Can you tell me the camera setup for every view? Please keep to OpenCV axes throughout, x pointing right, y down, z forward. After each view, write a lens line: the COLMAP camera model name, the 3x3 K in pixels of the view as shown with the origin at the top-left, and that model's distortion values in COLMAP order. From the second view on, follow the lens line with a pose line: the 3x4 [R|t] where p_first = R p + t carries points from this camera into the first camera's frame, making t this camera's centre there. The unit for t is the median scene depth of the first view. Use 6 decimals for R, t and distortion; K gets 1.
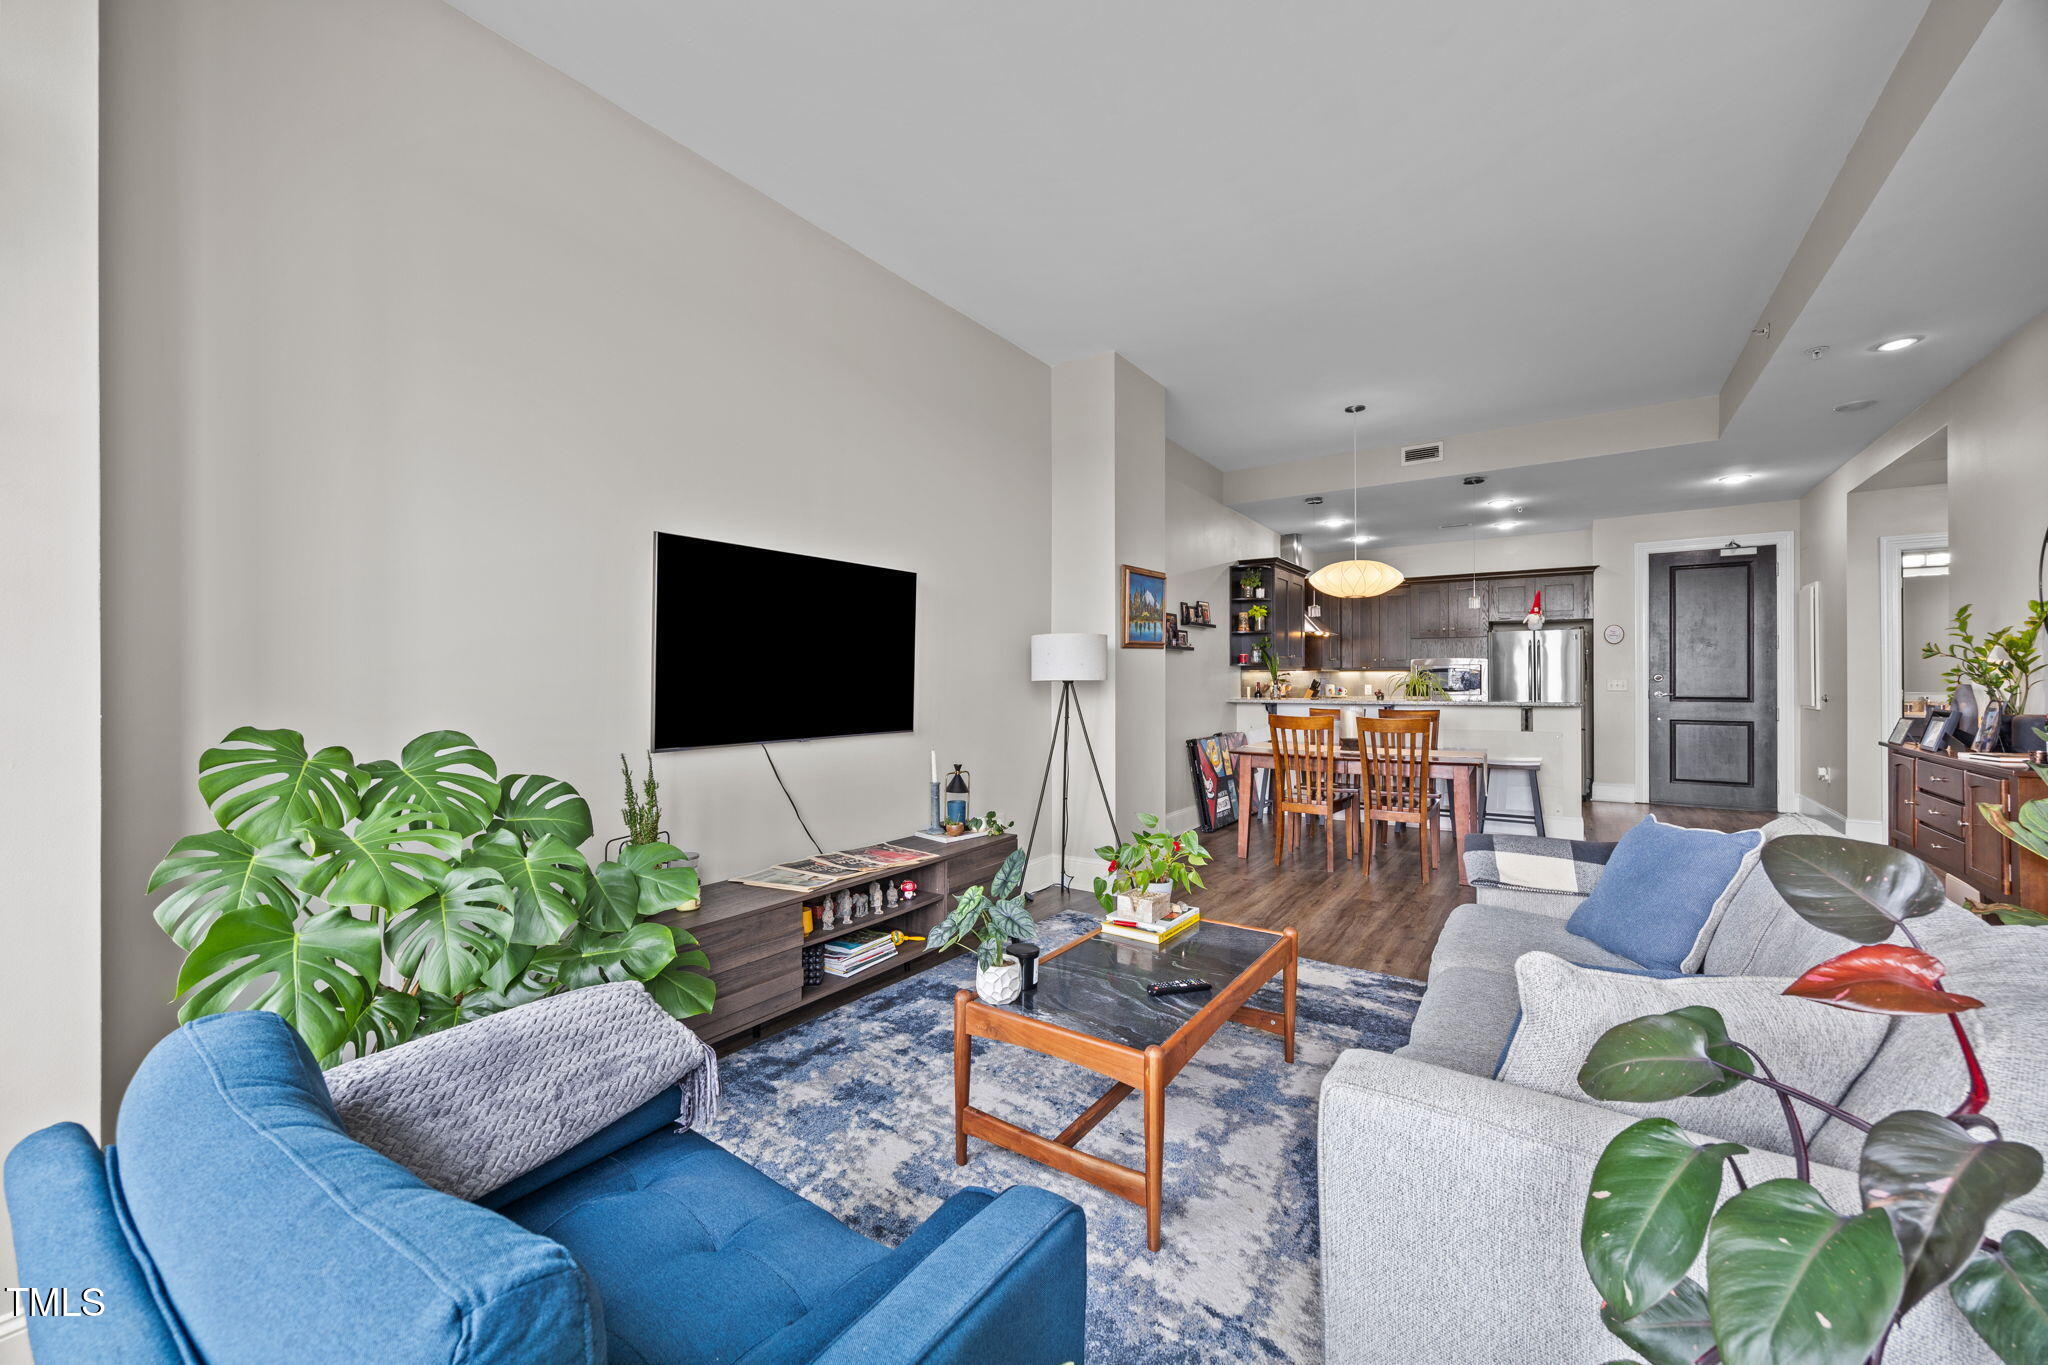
lens RADIAL K [[779.2, 0, 1014.6], [0, 779.2, 679.5], [0, 0, 1]] dist [-0.004096, 0.000453]
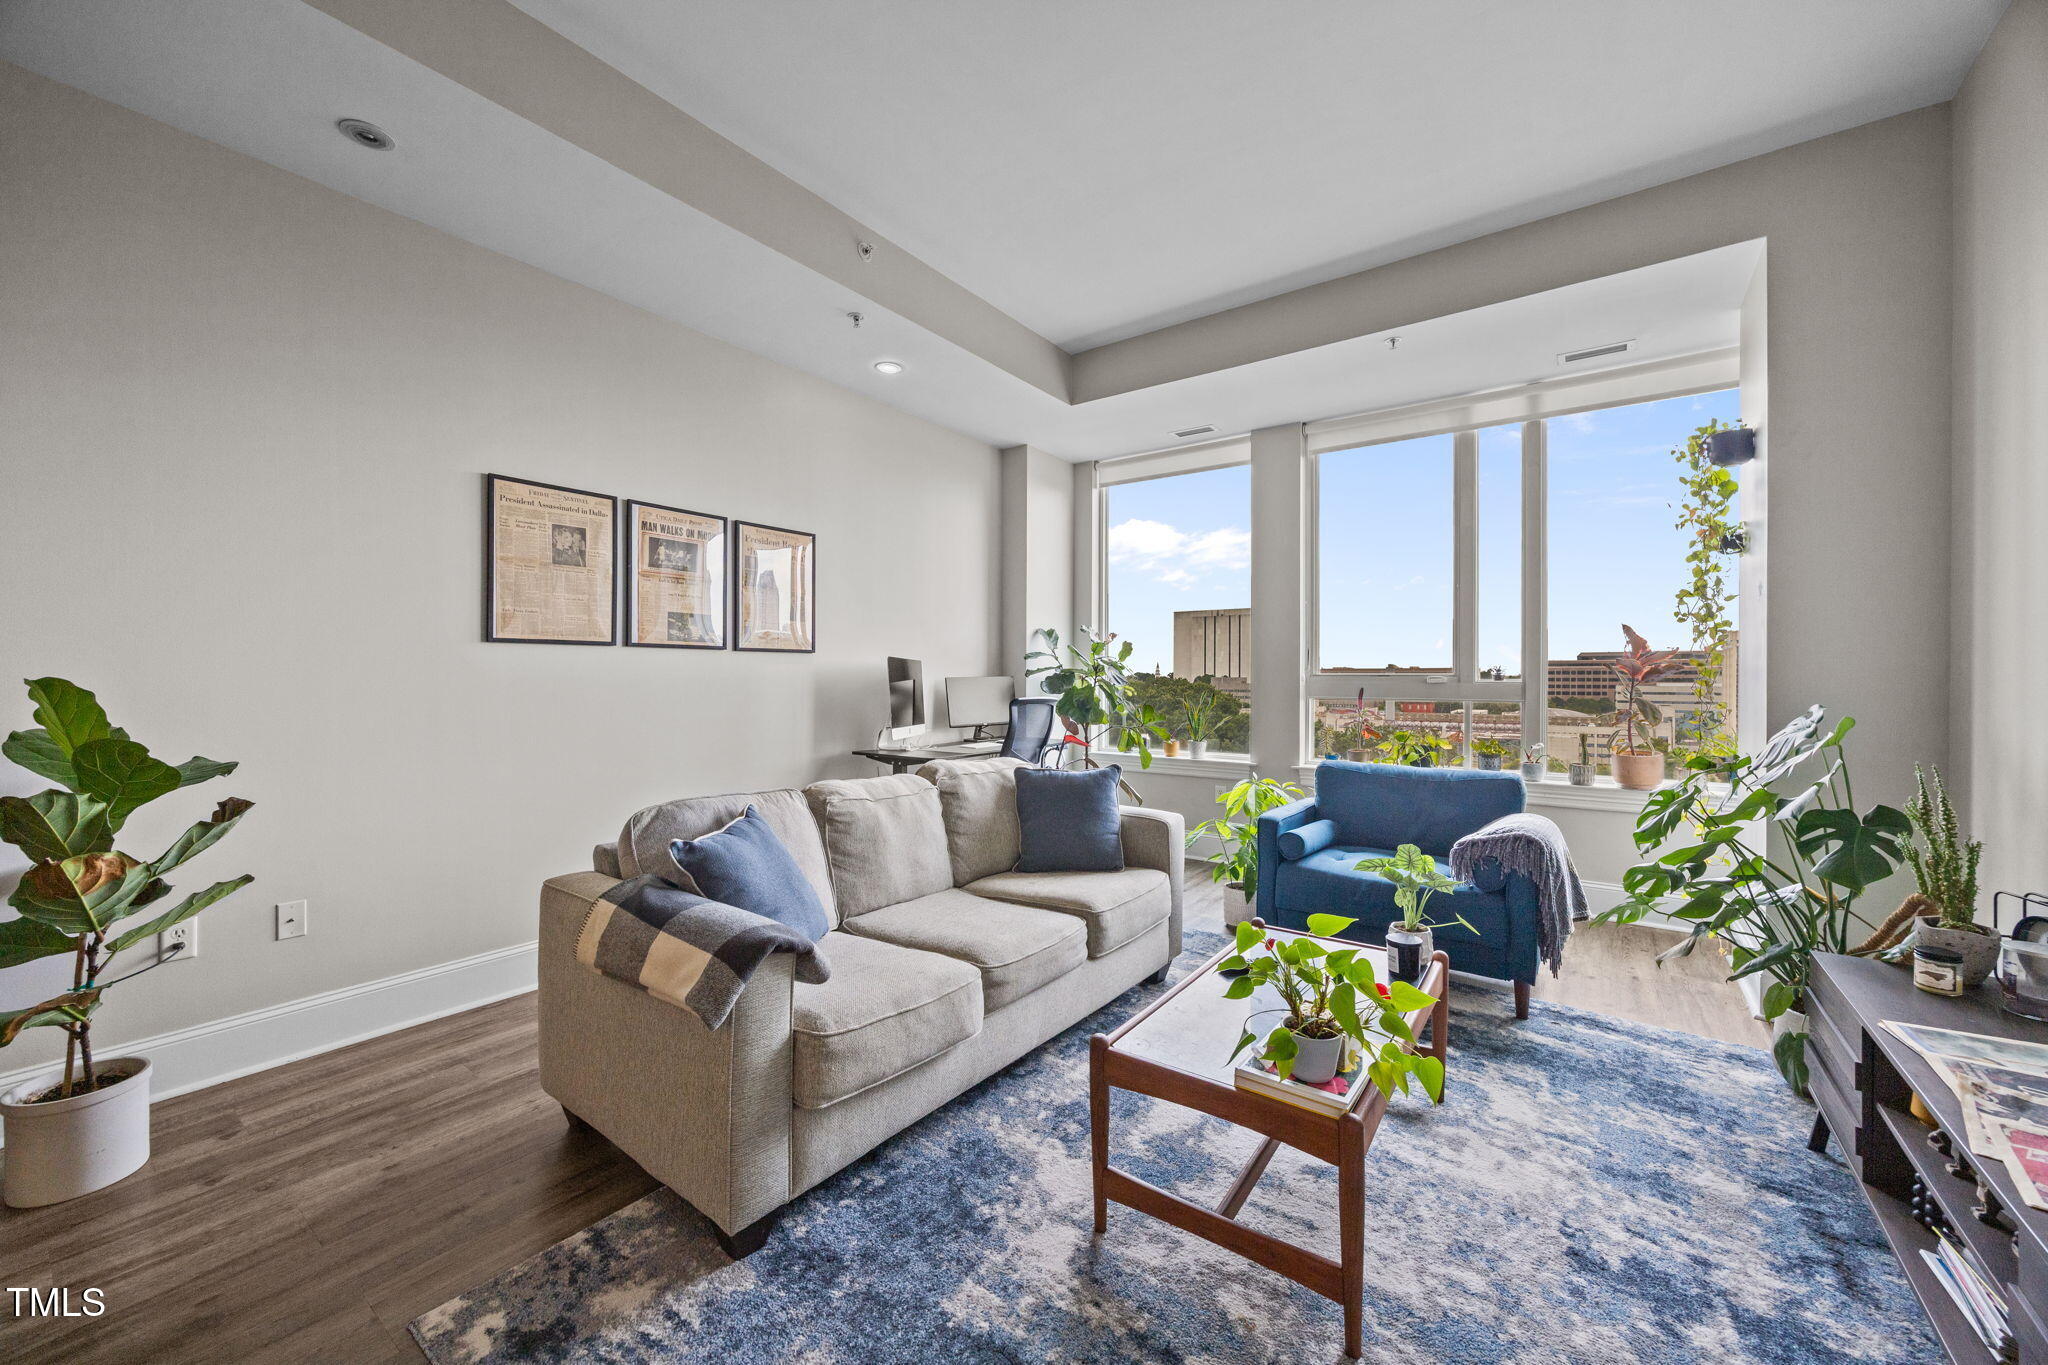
lens RADIAL K [[779.2, 0, 1017.3], [0, 779.2, 676.2], [0, 0, 1]] dist [-0.004096, 0.000453]
pose [[-0.999743, -0.000946, 0.022656, 0.142687], [-0.000937, 0.999999, 0.000378, 0.000553], [-0.022657, 0.000356, -0.999743, 0.587193]]
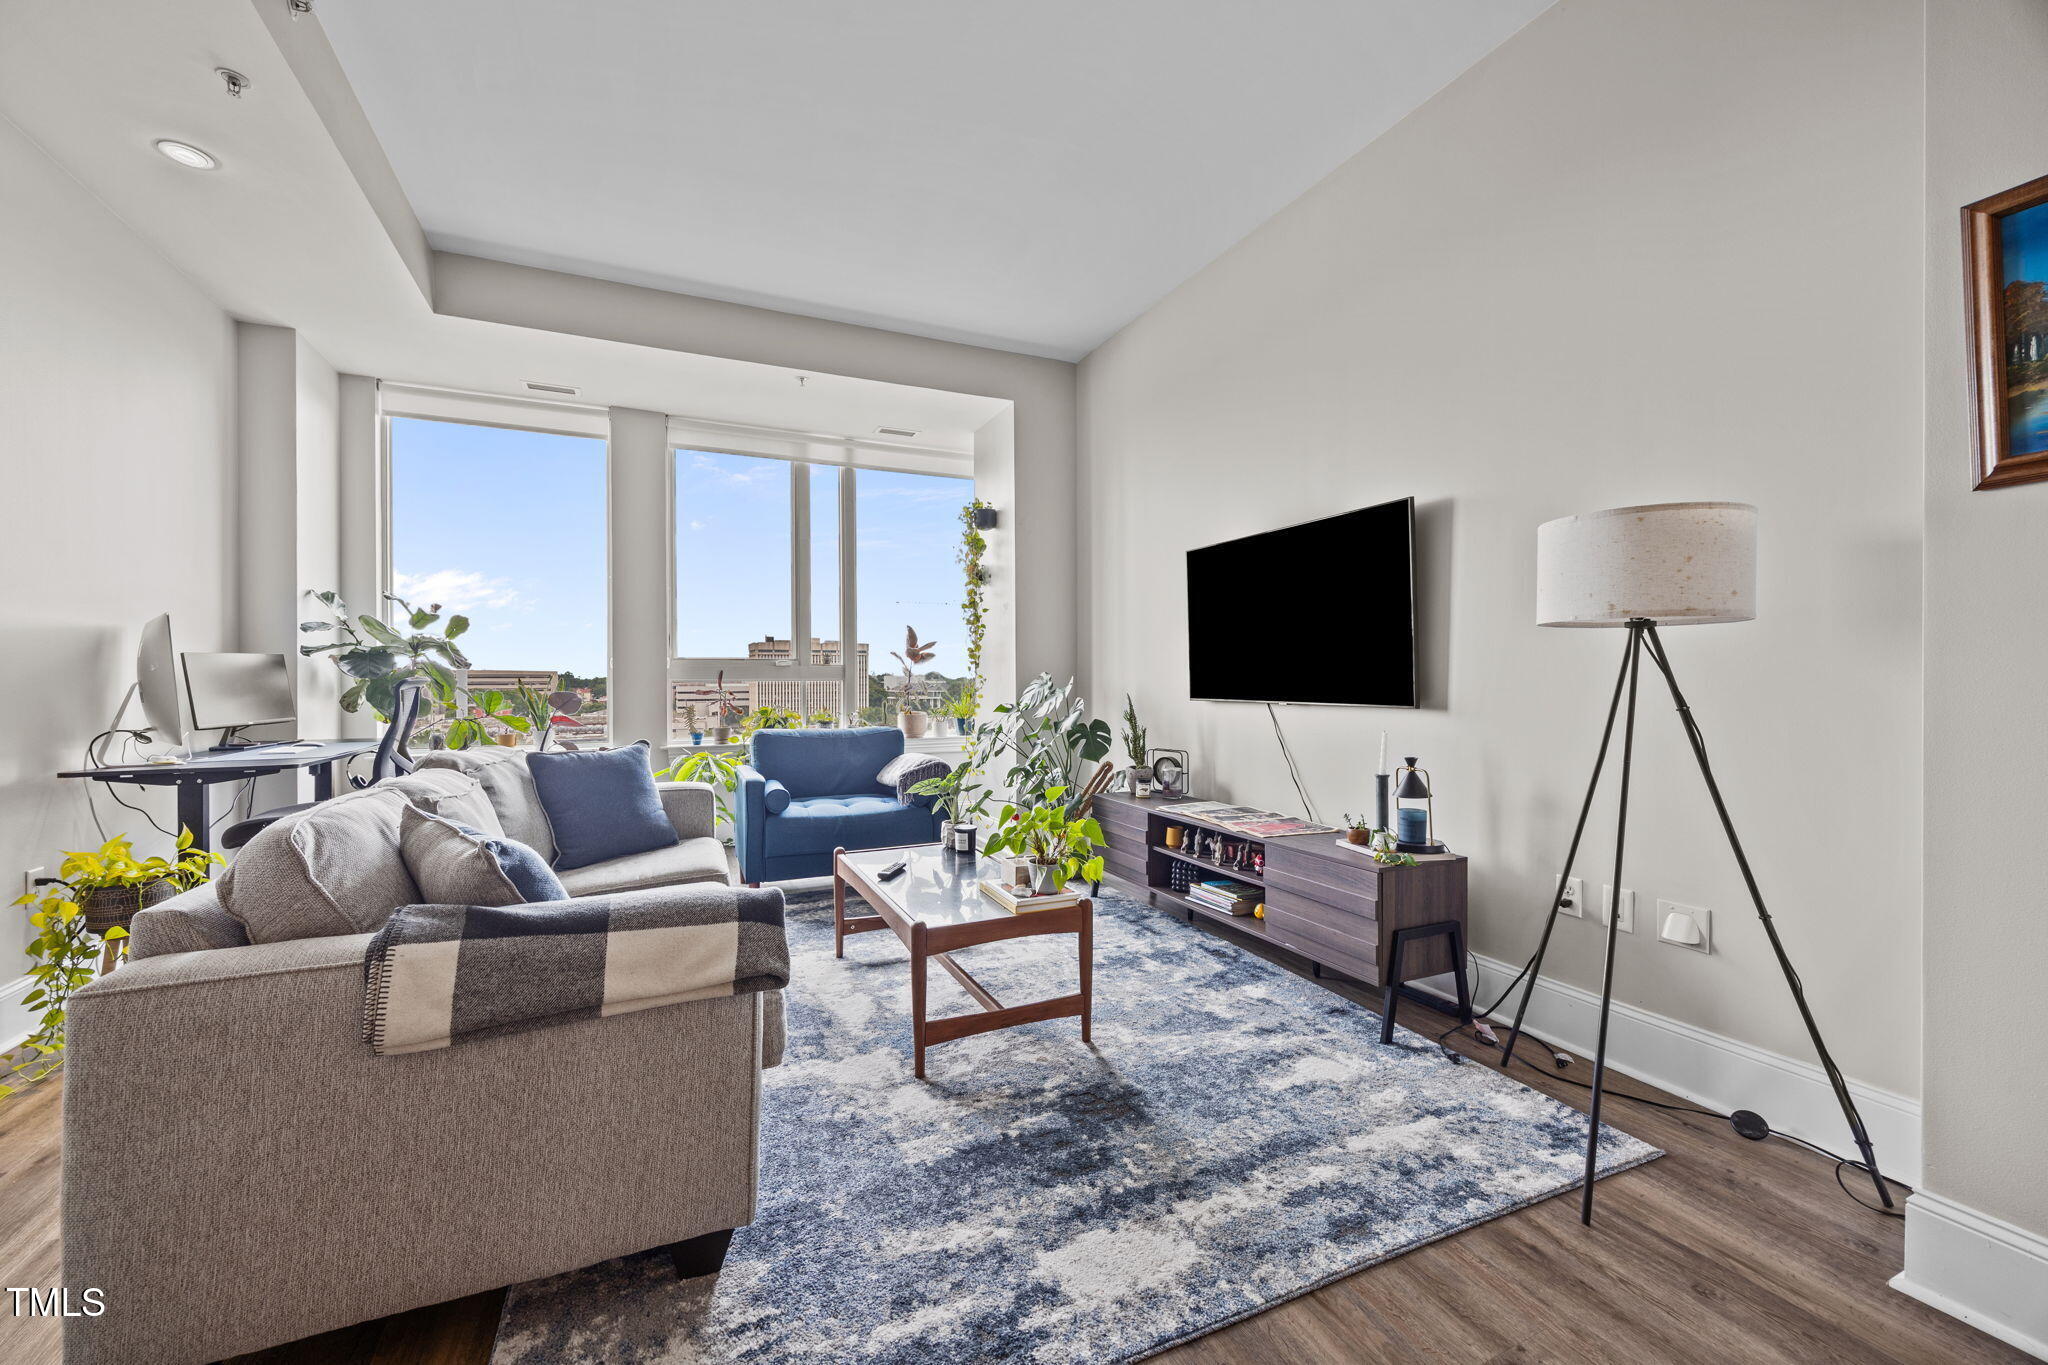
lens RADIAL K [[791.1, 0, 1008.9], [0, 791.1, 681.8], [0, 0, 1]] dist [-0.006371, -0.000219]
pose [[-0.509738, 0.006915, -0.860302, 0.364949], [0.004504, 0.999975, 0.005370, 0.017940], [0.860318, -0.001138, -0.509757, 0.531385]]
